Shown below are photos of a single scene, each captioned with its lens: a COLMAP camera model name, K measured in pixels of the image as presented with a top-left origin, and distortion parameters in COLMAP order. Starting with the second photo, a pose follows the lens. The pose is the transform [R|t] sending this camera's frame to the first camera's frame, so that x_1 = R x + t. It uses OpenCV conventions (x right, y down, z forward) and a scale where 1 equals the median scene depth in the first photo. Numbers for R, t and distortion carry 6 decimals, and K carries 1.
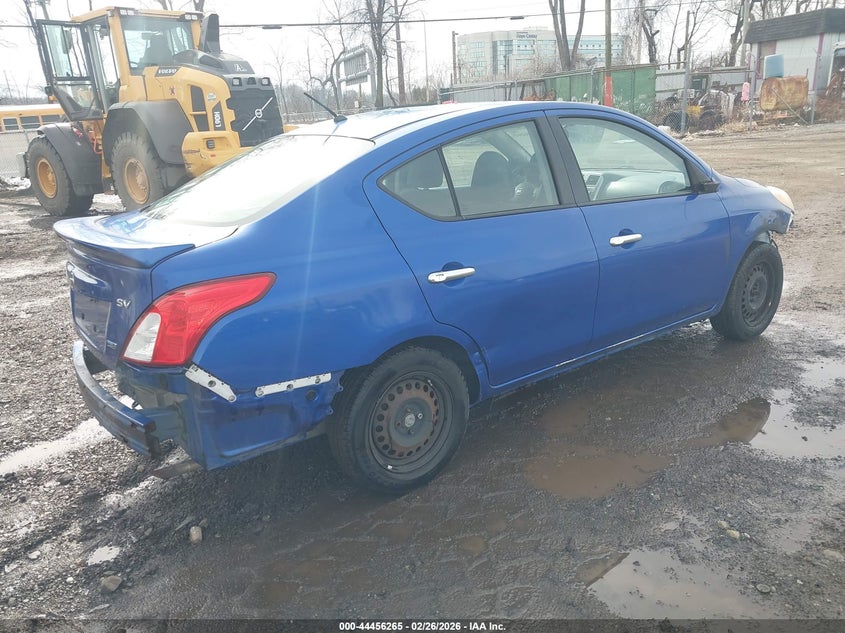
lens RADIAL K [[642.7, 0, 422.5], [0, 642.7, 316.5], [0, 0, 1]] dist [0.003545, -0.000548]
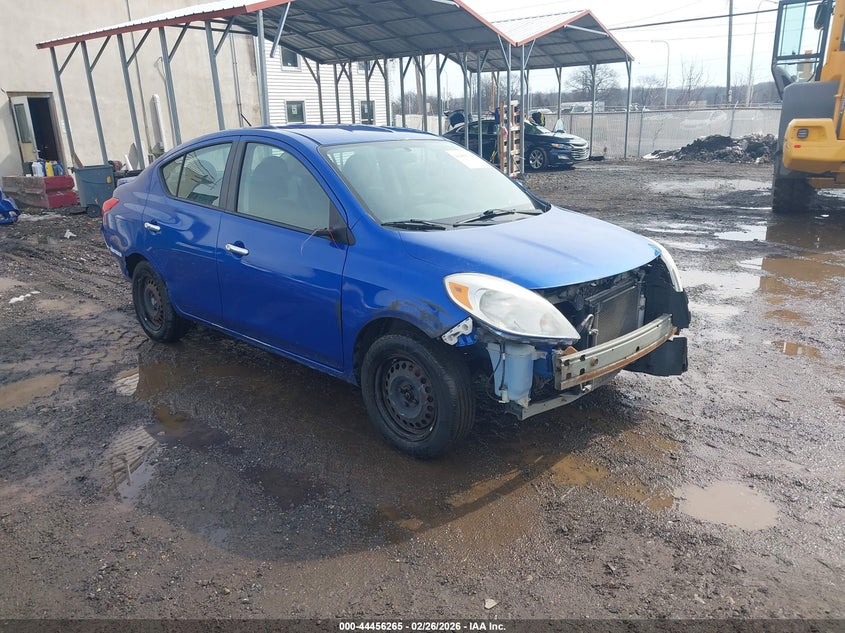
lens RADIAL K [[682.9, 0, 422.5], [0, 682.9, 316.5], [0, 0, 1]] dist [-0.000393, -0.000856]
pose [[0.178396, 0.325579, -0.928533, 1.048956], [-0.285407, 0.920223, 0.267830, -0.292450], [0.941657, 0.217230, 0.257087, 0.680085]]
